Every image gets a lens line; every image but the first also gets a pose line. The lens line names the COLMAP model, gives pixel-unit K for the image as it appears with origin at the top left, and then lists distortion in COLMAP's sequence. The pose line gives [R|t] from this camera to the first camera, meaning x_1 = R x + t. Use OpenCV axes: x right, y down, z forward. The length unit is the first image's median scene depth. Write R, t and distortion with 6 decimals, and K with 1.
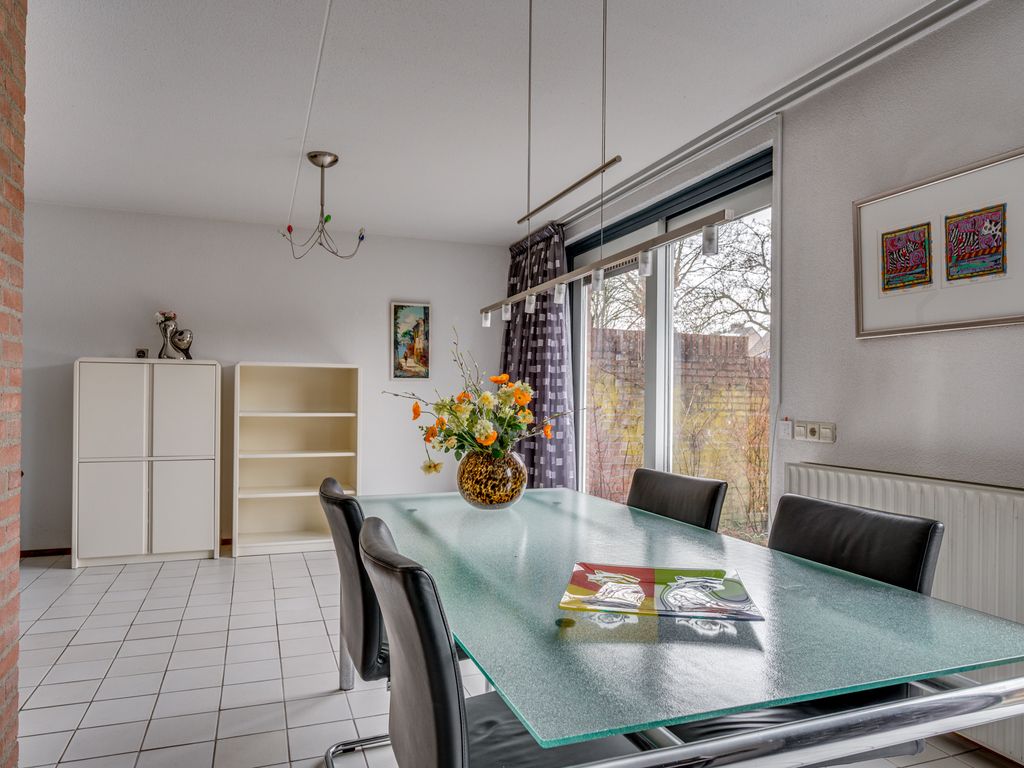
lens RADIAL K [[705.9, 0, 512.9], [0, 705.9, 395.8], [0, 0, 1]] dist [-0.003322, -0.001402]
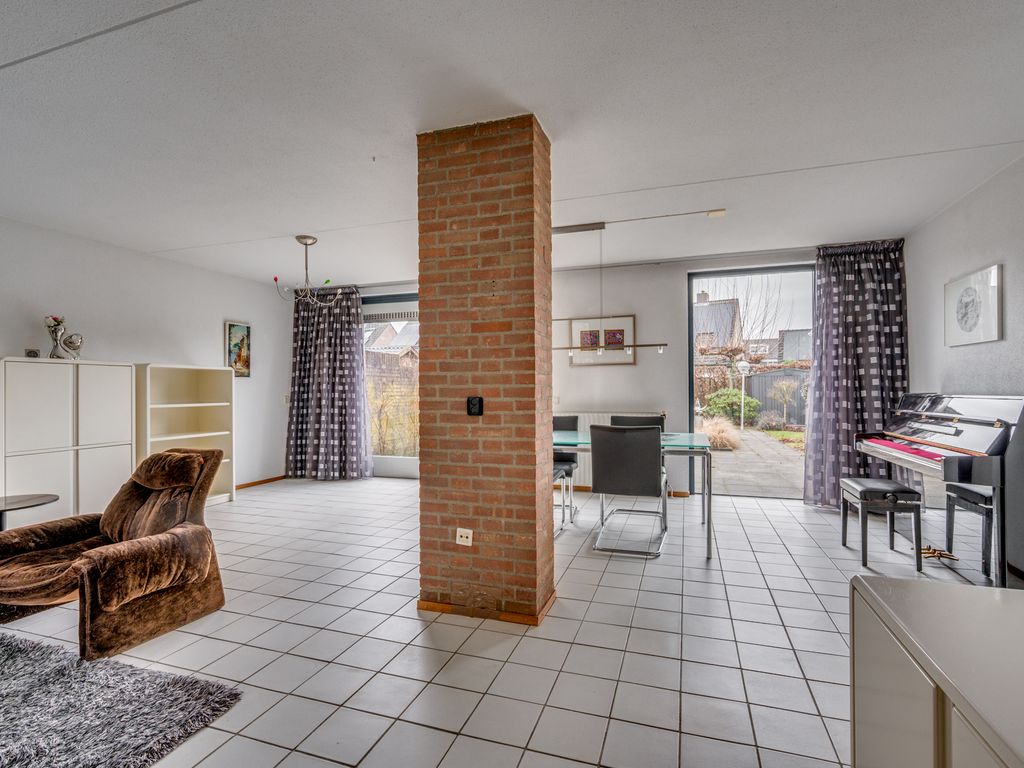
lens RADIAL K [[499.8, 0, 514.9], [0, 499.8, 387.4], [0, 0, 1]] dist [0.003773, 0.000638]
pose [[0.636968, -0.008234, 0.770846, -0.563321], [0.008942, 0.999955, 0.003291, -0.003088], [-0.770839, 0.004797, 0.637012, -0.046040]]
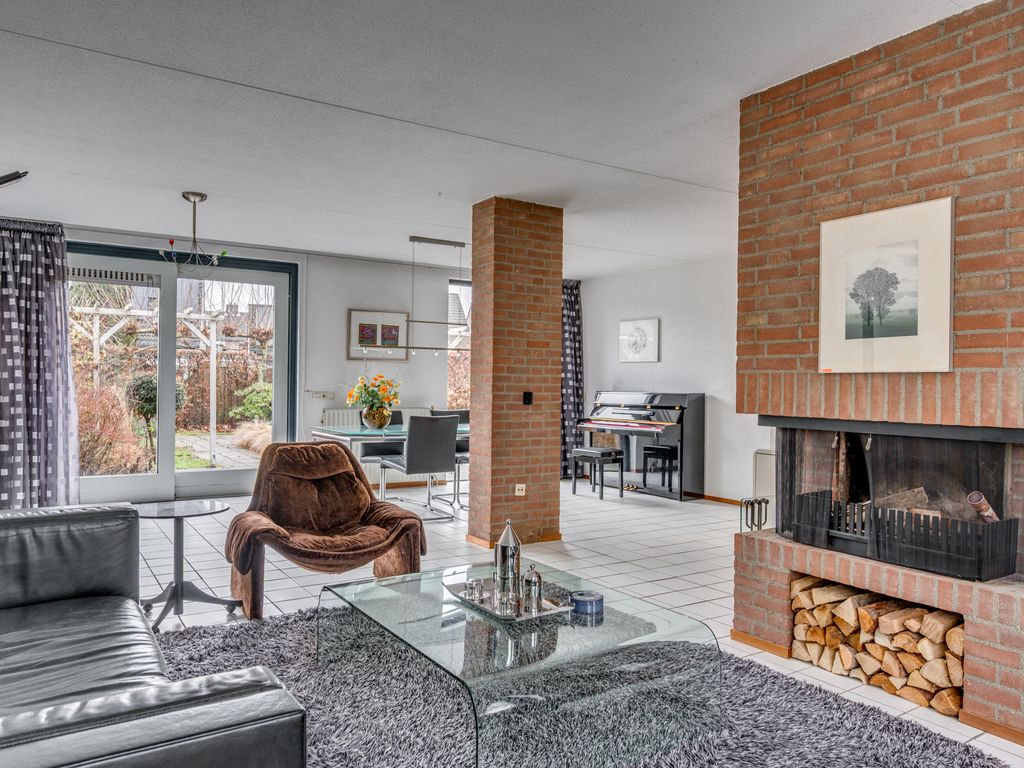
lens RADIAL K [[888.0, 0, 512.0], [0, 888.0, 384.0], [0, 0, 1]] dist [0.003831, -0.002603]
pose [[-0.268046, -0.010104, 0.963353, -1.368285], [-0.018197, 0.999820, 0.005423, -0.009575], [-0.963234, -0.016077, -0.268181, 0.617216]]
